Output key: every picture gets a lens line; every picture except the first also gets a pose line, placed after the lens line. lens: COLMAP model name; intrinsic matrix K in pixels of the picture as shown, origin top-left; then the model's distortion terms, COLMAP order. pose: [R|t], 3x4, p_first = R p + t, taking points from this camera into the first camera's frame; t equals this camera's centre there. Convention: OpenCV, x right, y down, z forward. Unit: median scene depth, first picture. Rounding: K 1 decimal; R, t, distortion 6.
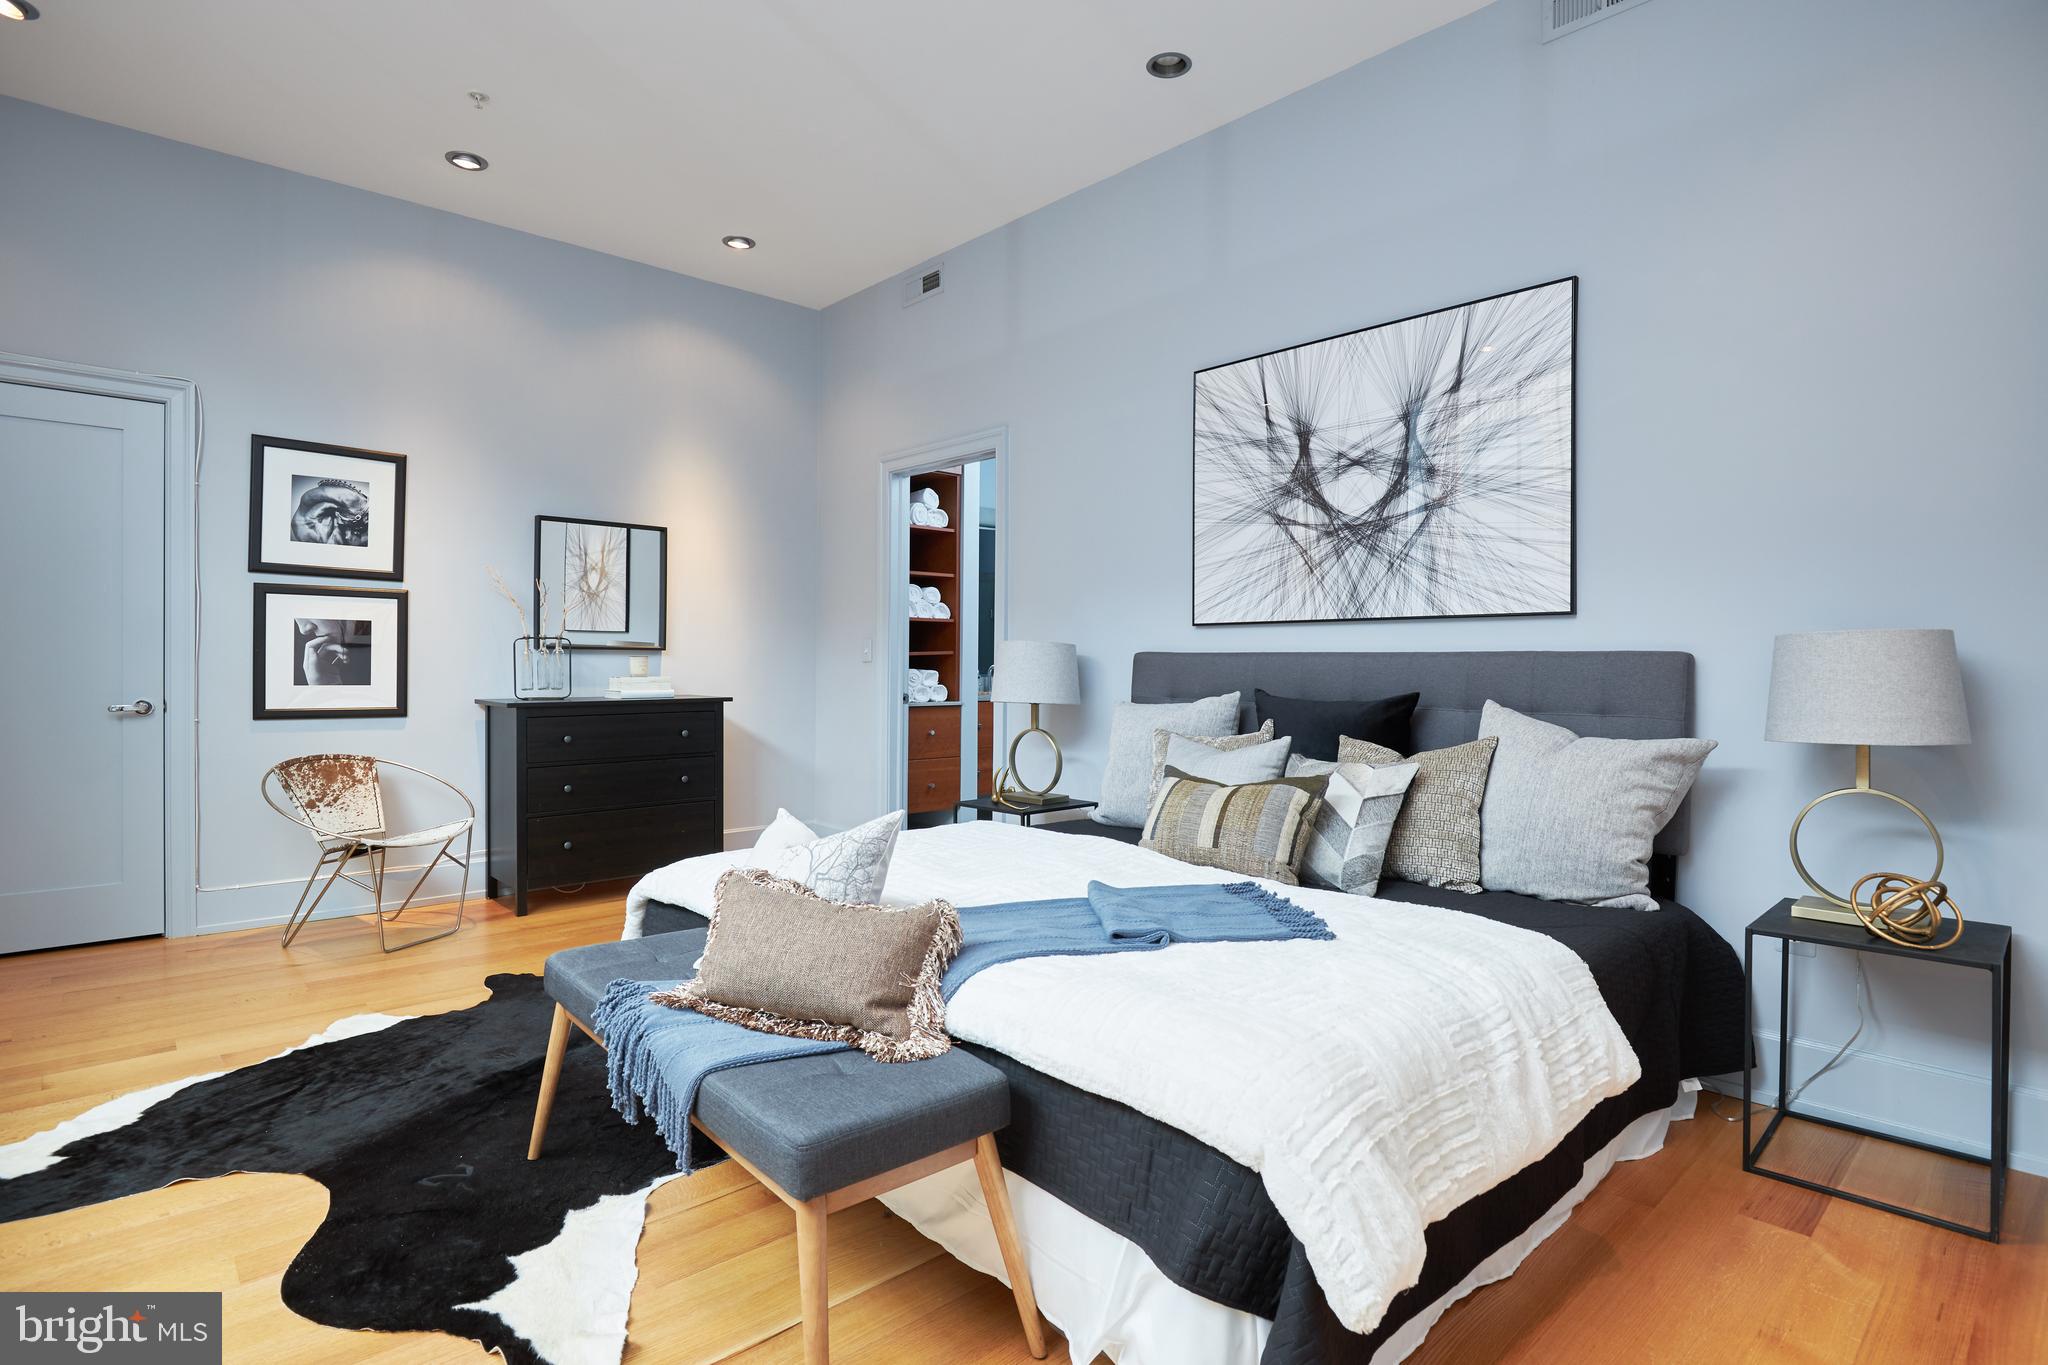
lens RADIAL K [[1058.0, 0, 1024.8], [0, 1058.0, 680.1], [0, 0, 1]] dist [-0.004147, -0.002430]
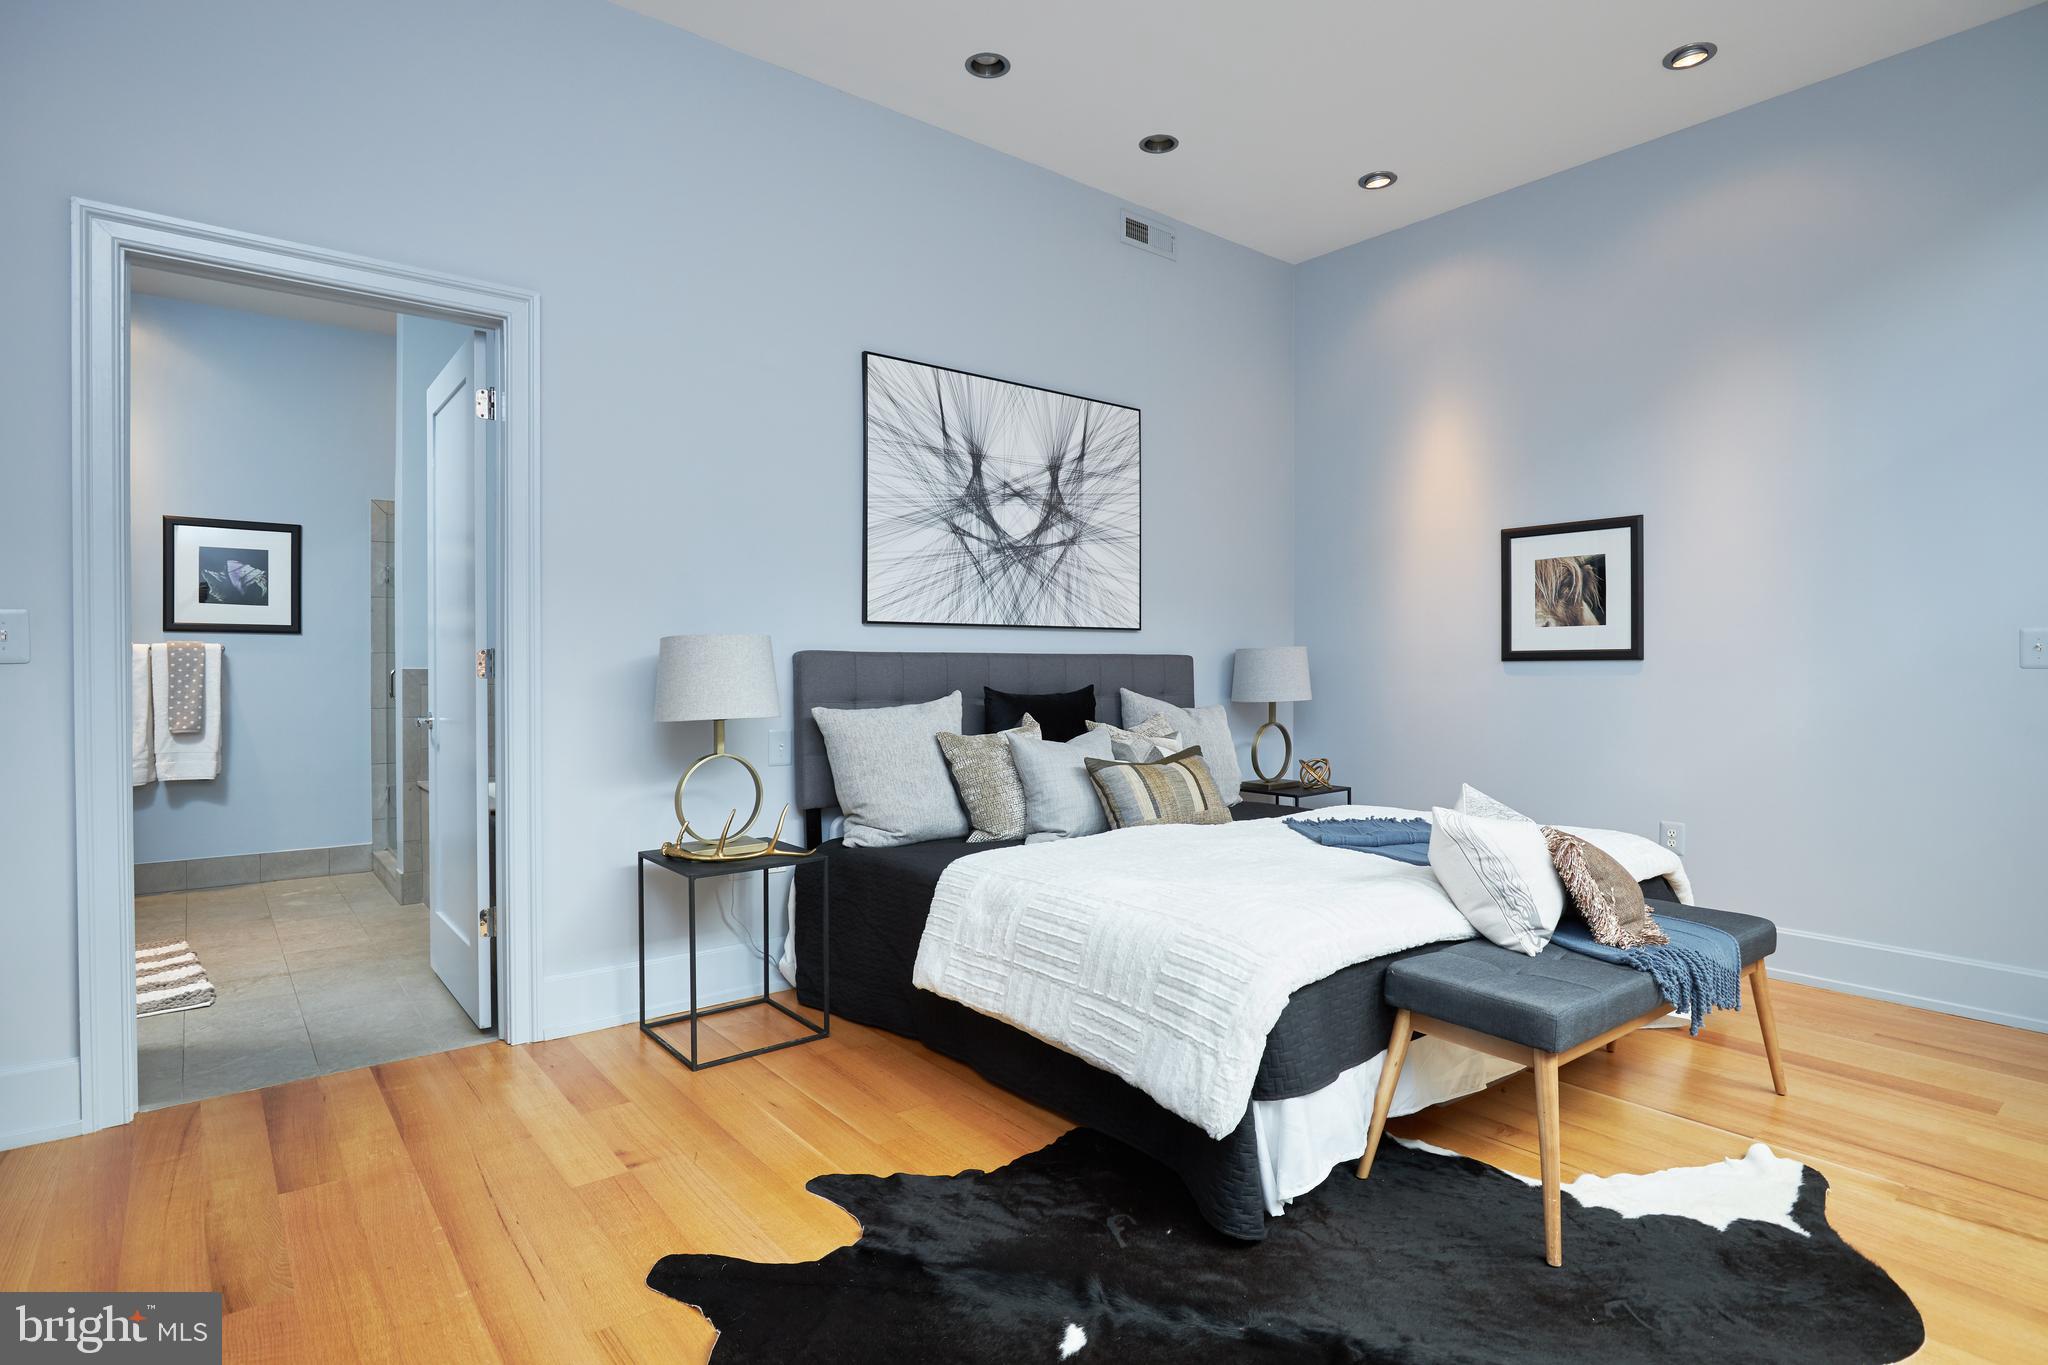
lens RADIAL K [[1058.0, 0, 1024.3], [0, 1058.0, 664.6], [0, 0, 1]] dist [-0.004147, -0.002430]
pose [[0.070671, -0.010640, 0.997443, -0.863479], [0.008668, 0.999912, 0.010052, -0.025677], [-0.997462, 0.007936, 0.070757, 0.897439]]
